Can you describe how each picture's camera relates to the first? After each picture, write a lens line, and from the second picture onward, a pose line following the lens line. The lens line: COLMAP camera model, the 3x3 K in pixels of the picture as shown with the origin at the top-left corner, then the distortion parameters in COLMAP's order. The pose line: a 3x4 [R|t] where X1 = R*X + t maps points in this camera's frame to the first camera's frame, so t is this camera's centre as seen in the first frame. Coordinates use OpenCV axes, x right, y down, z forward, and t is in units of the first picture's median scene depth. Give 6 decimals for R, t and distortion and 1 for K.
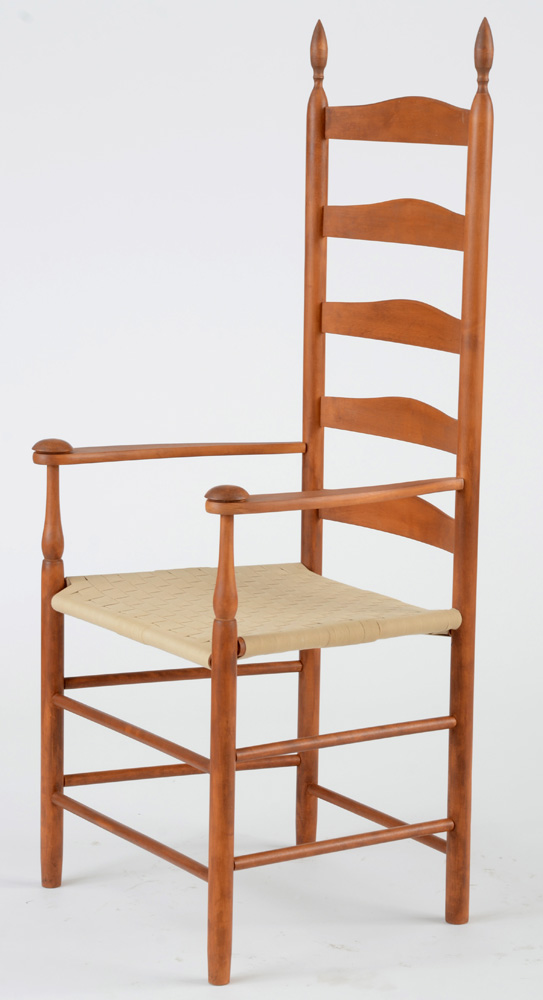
lens RADIAL K [[2787.6, 0, 271.5], [0, 2787.6, 500.0], [0, 0, 1]] dist [0.629081, 0.207573]
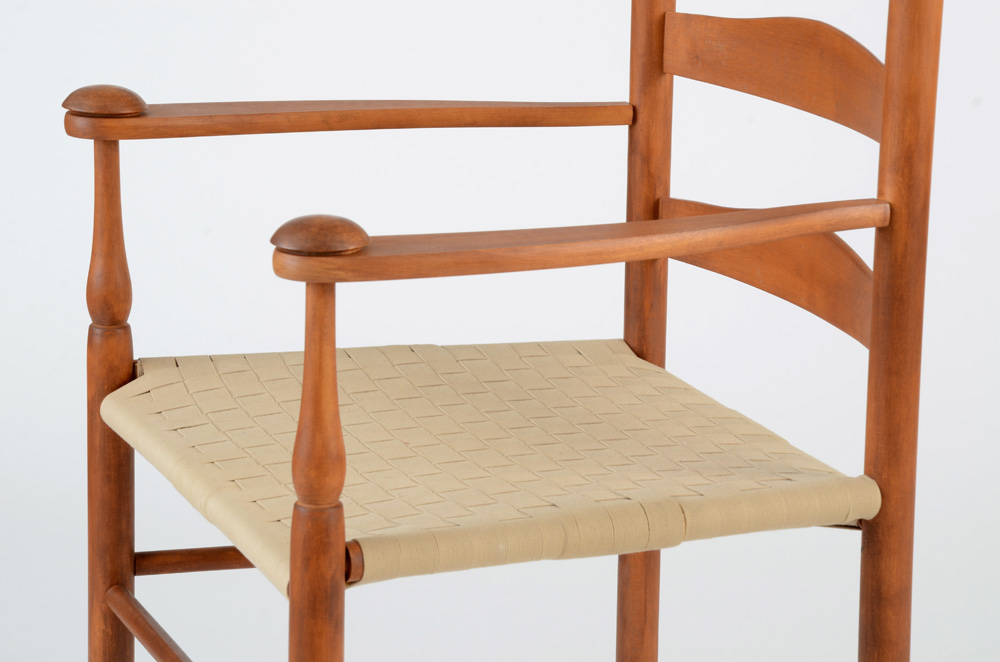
lens RADIAL K [[3334.5, 0, 470.1], [0, 3334.5, 327.4], [0, 0, 1]] dist [0.829148, 1.411149]
pose [[0.984179, 0.038931, -0.172847, 0.092500], [-0.026404, 0.996894, 0.074193, -0.025447], [0.175198, -0.068455, 0.982150, 0.410766]]
